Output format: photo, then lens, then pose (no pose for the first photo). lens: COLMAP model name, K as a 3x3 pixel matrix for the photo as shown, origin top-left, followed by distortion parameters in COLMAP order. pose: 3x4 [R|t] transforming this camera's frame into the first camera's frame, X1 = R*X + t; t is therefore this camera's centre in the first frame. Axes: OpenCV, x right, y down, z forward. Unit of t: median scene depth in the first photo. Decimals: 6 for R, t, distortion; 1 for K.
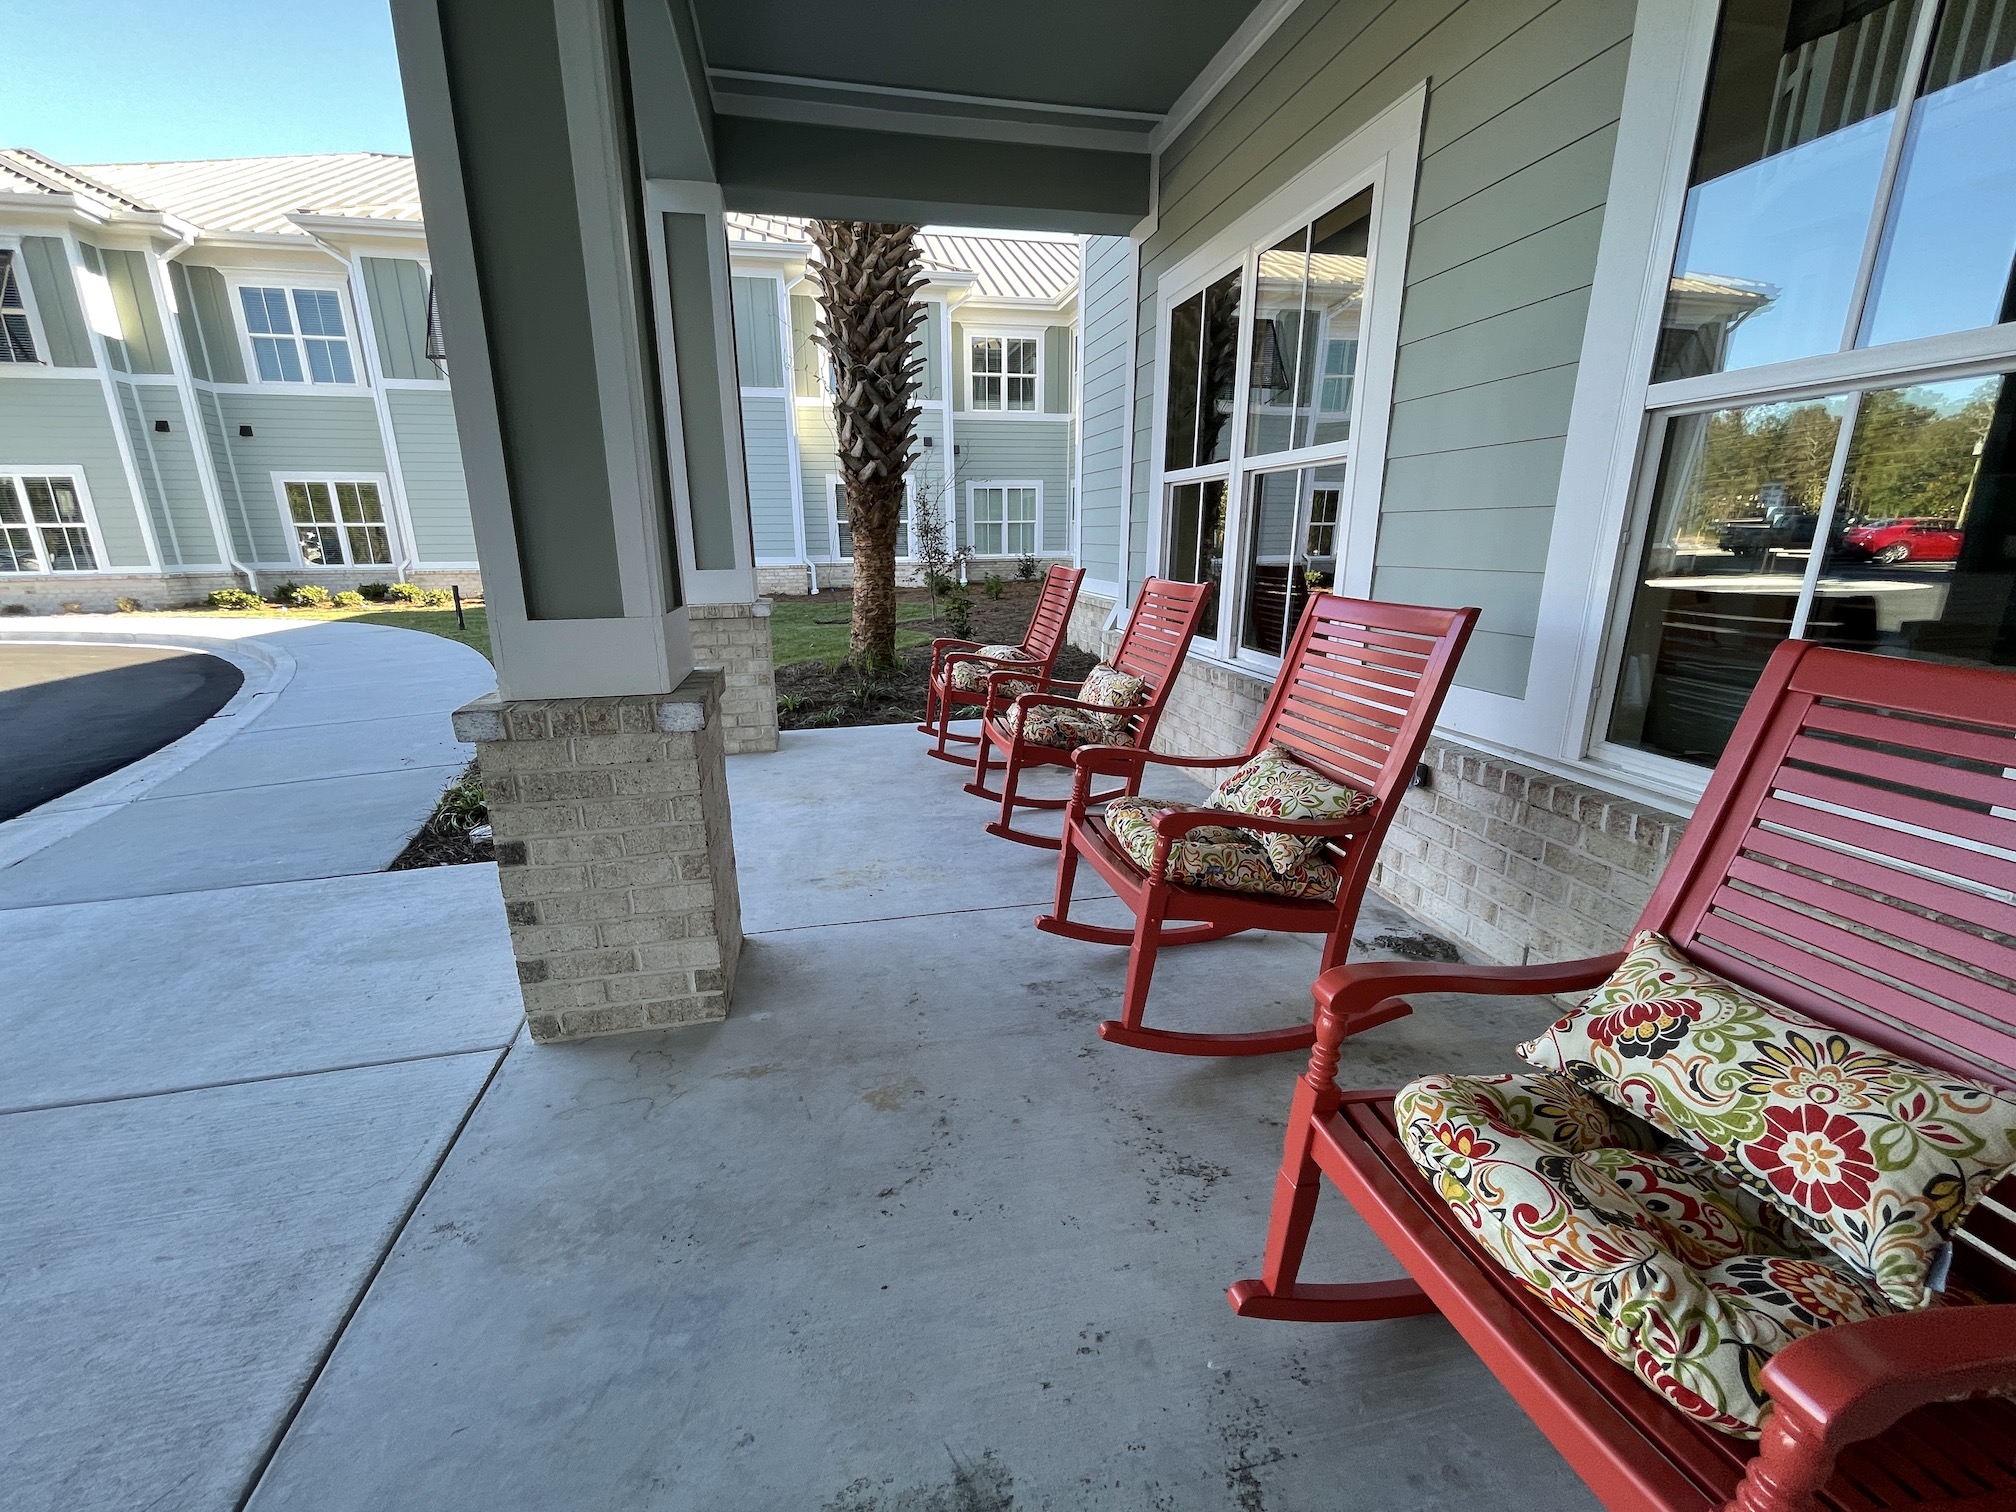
lens RADIAL K [[819.7, 0, 998.7], [0, 819.7, 758.6], [0, 0, 1]] dist [-0.002081, 0.000231]
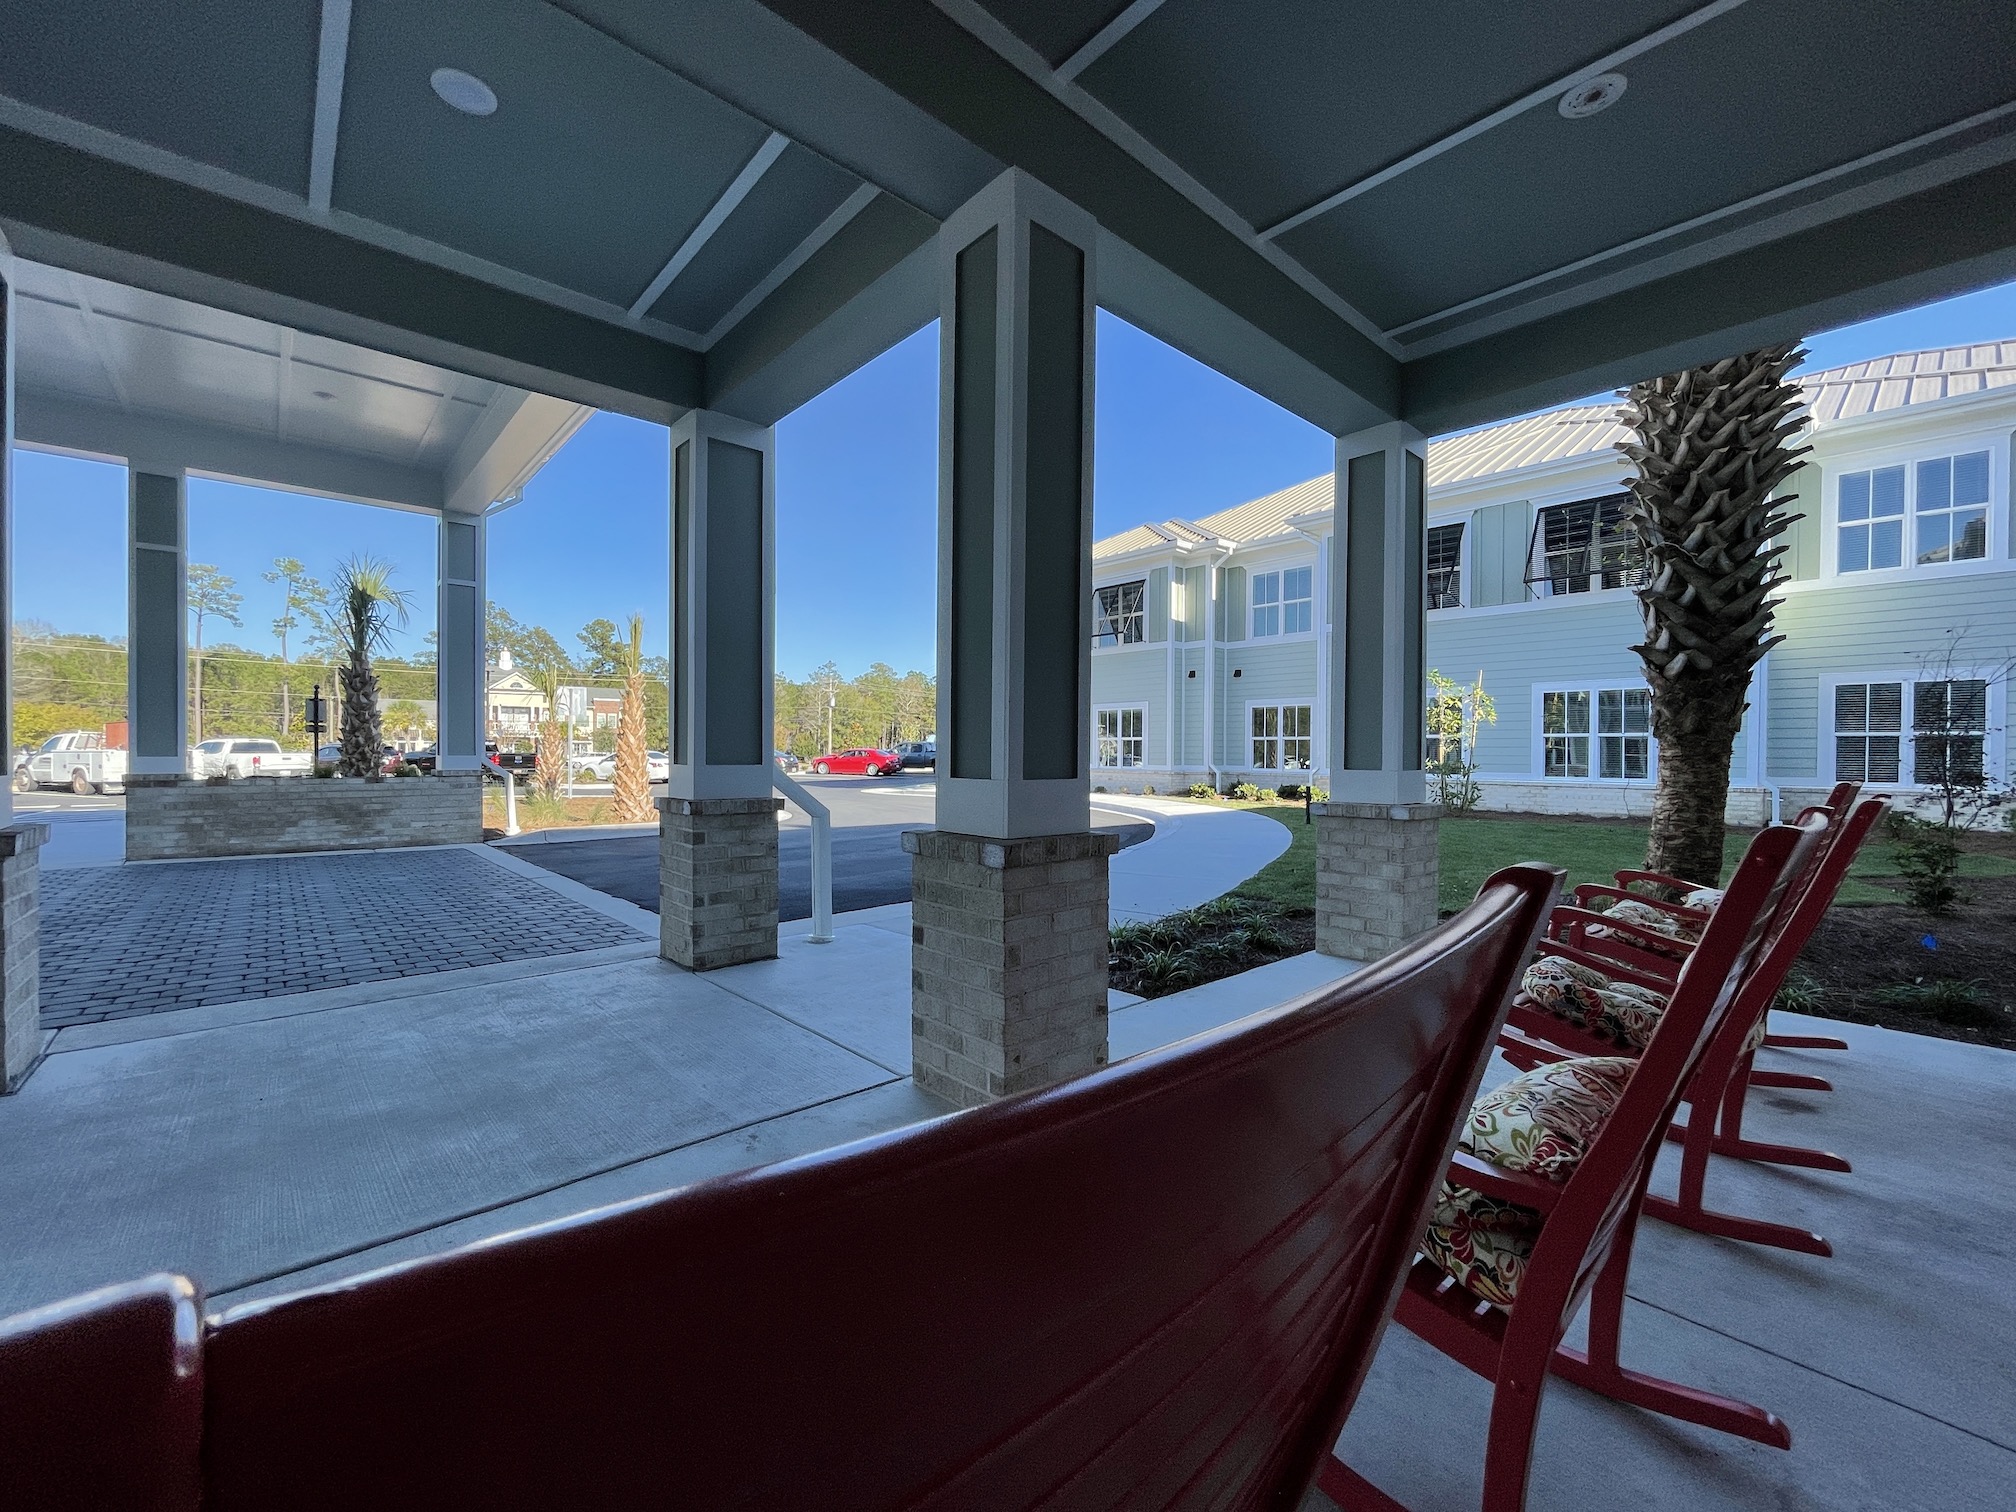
lens RADIAL K [[823.0, 0, 998.2], [0, 823.0, 759.1], [0, 0, 1]] dist [-0.019245, 0.010281]
pose [[0.491090, 0.019086, -0.870900, 0.298696], [-0.240624, 0.963834, -0.114563, -0.021197], [0.837216, 0.265820, 0.477922, 0.142916]]
